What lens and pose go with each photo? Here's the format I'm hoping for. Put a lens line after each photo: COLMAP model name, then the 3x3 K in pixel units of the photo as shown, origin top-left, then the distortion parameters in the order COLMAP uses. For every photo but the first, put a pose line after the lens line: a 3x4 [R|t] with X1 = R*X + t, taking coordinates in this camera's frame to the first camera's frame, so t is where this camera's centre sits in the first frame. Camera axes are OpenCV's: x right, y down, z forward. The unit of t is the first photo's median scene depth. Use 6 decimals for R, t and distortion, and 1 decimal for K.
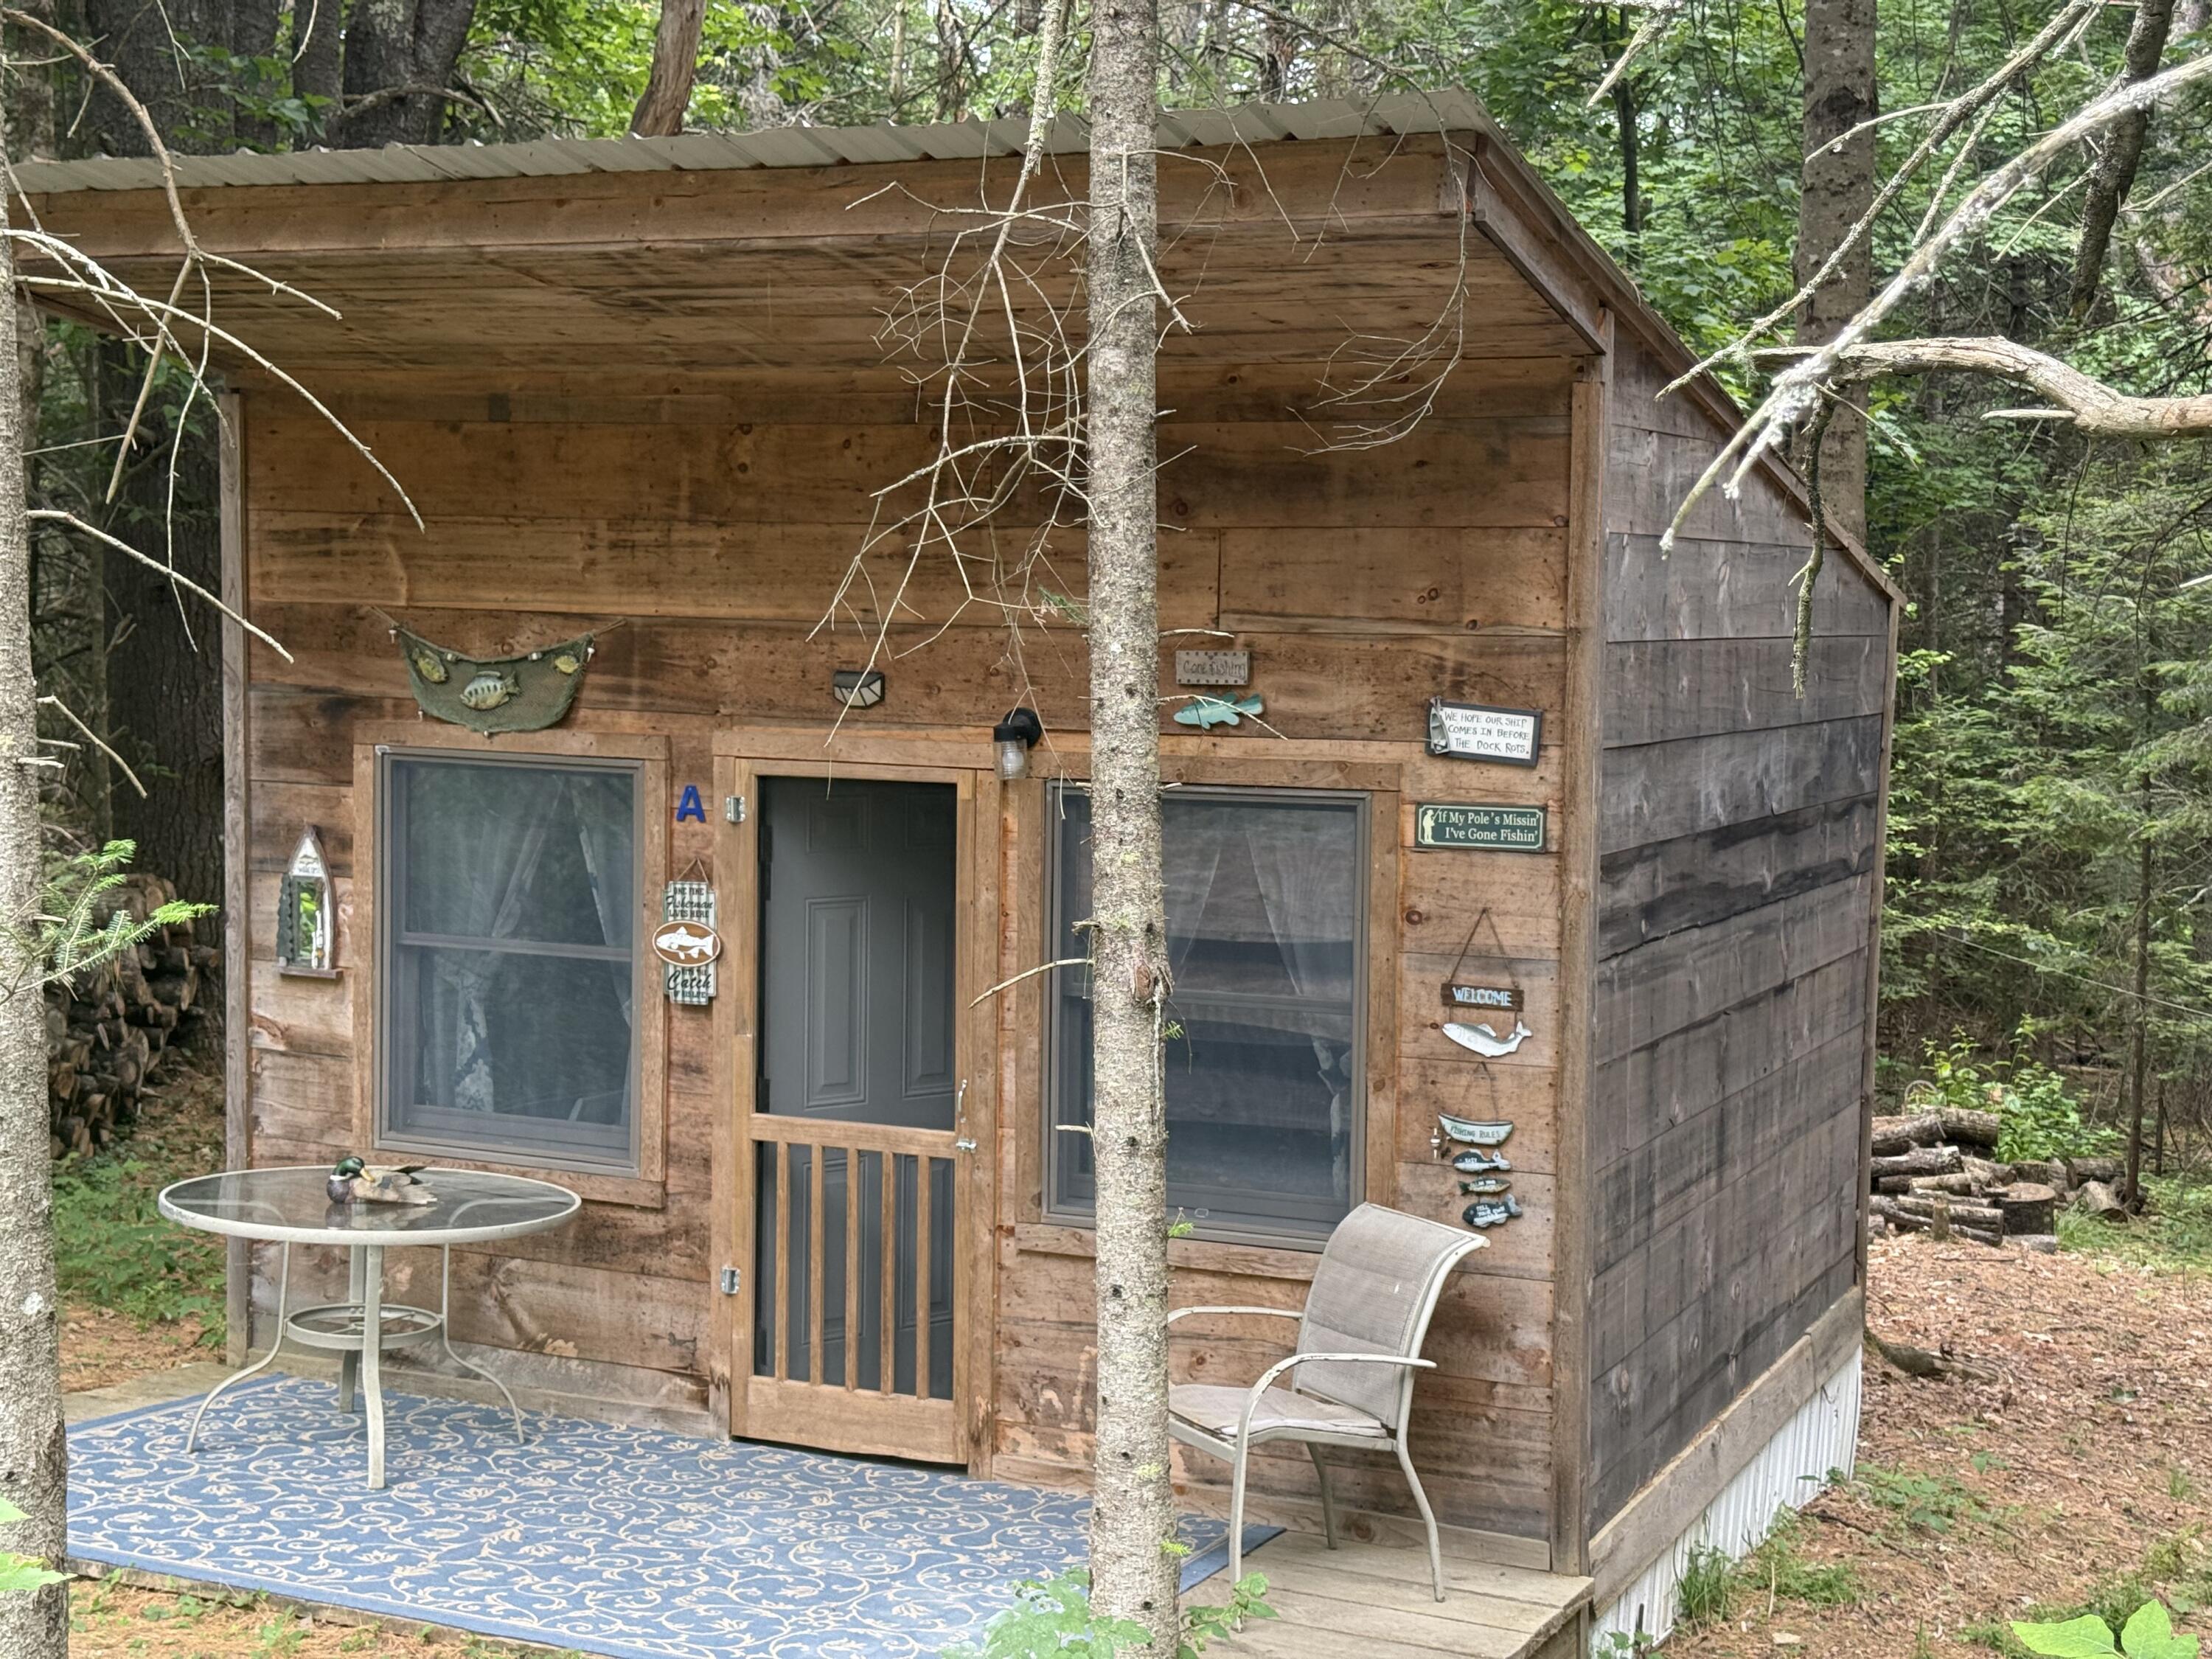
lens RADIAL K [[3146.4, 0, 1106.0], [0, 3146.4, 829.5], [0, 0, 1]] dist [-0.009831, 1.188424]
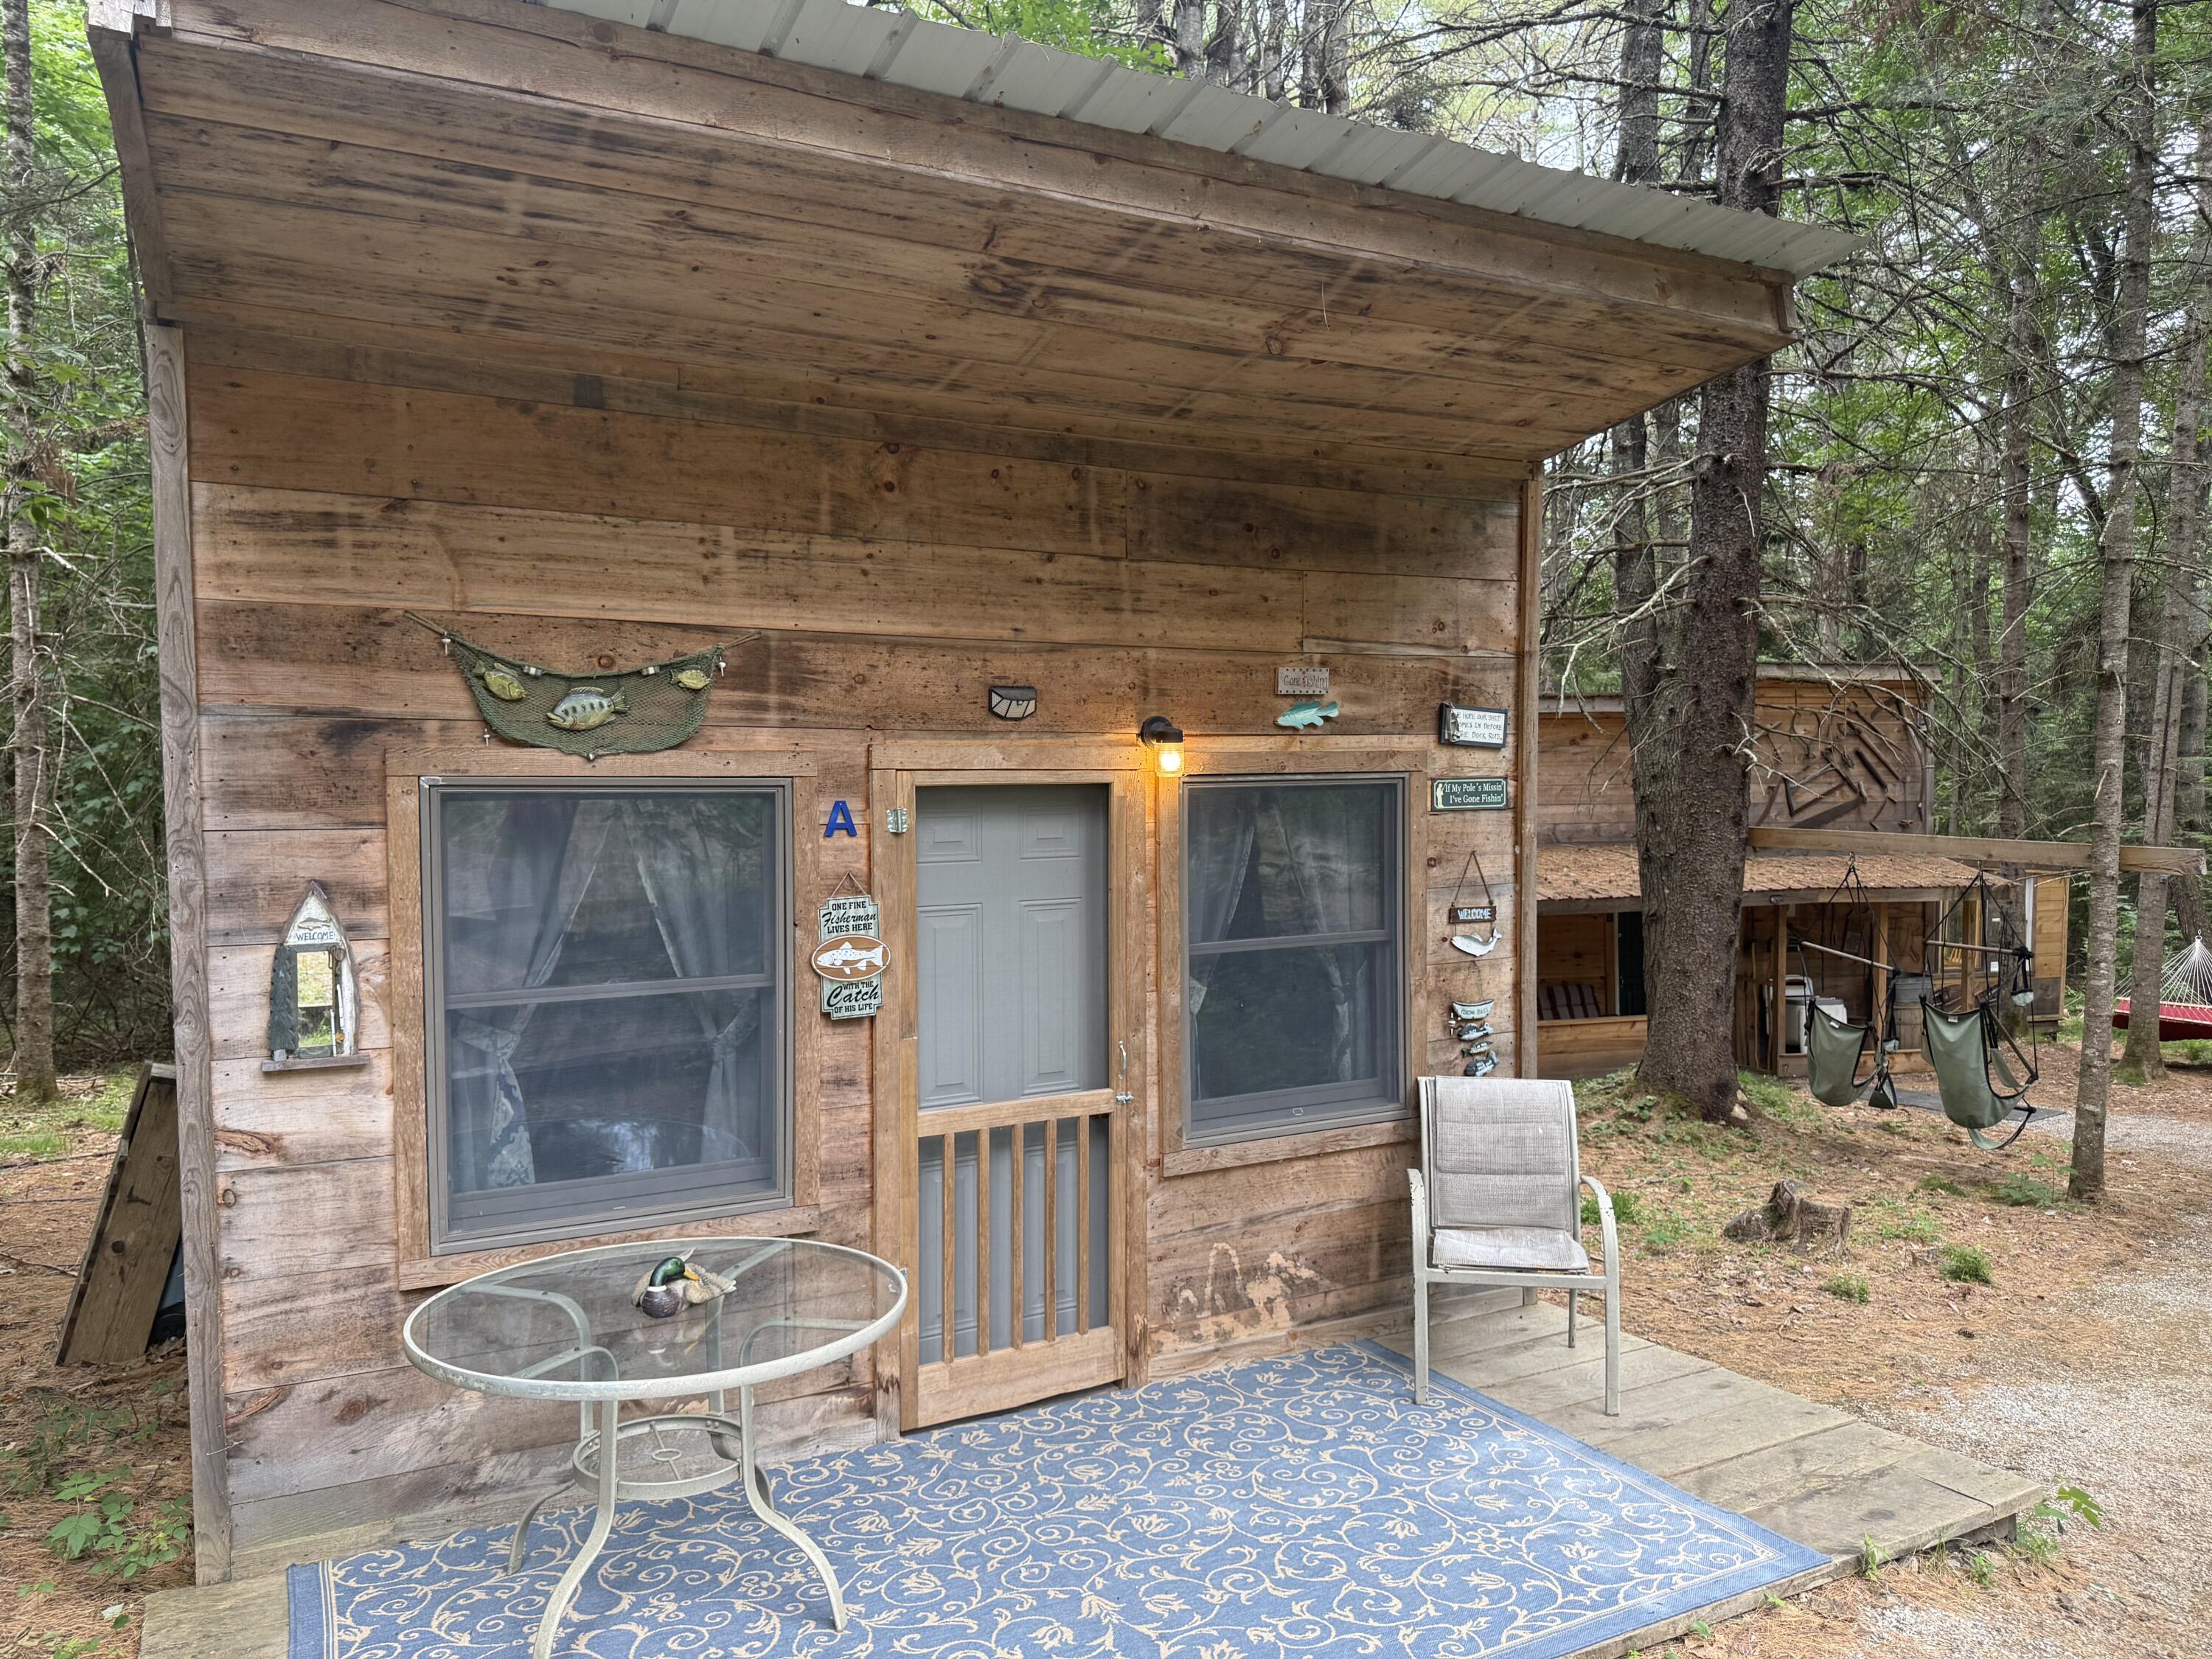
lens RADIAL K [[1562.2, 0, 1111.3], [0, 1562.2, 823.5], [0, 0, 1]] dist [0.103315, -0.186742]
pose [[0.597893, -0.055723, 0.799636, -0.483969], [0.067098, 0.997559, 0.019346, -0.010664], [-0.798762, 0.042087, 0.600173, 0.637326]]
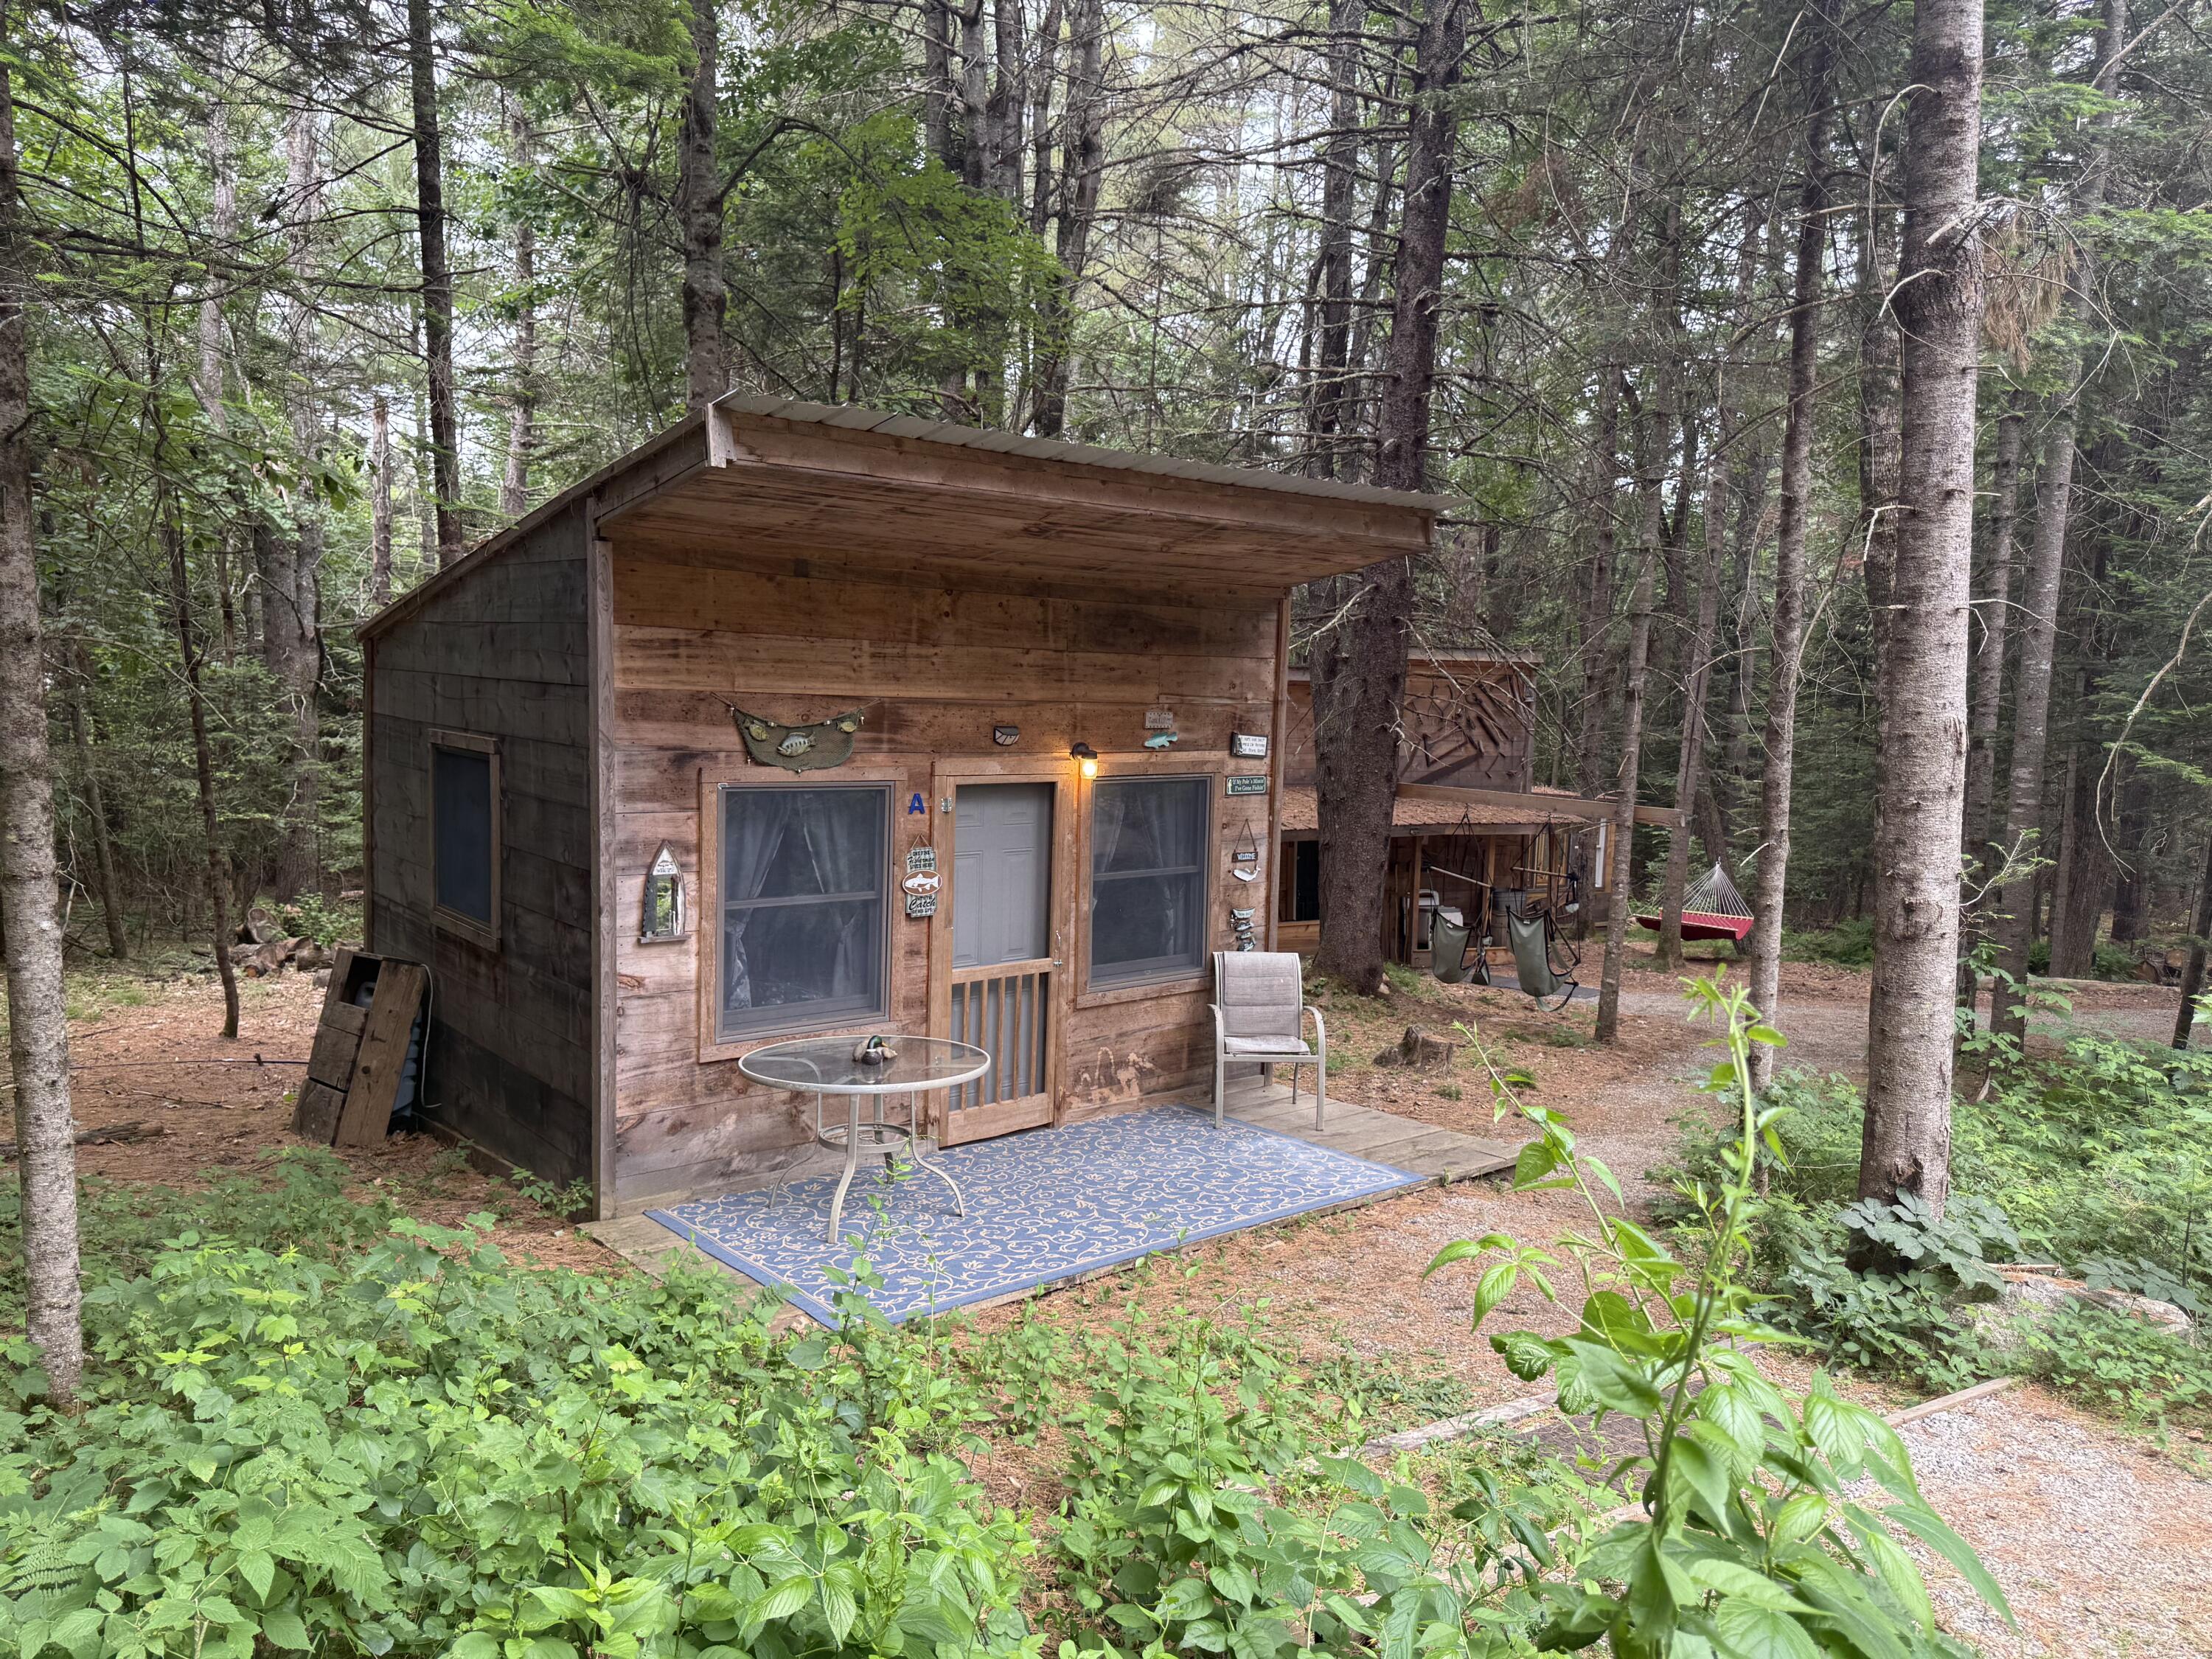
lens RADIAL K [[1547.1, 0, 1106.0], [0, 1547.1, 829.5], [0, 0, 1]] dist [0.105878, -0.116707]
pose [[0.428805, -0.097311, 0.898141, -0.876372], [0.038500, 0.995247, 0.089451, -0.068046], [-0.902576, -0.003779, 0.430513, 0.534957]]
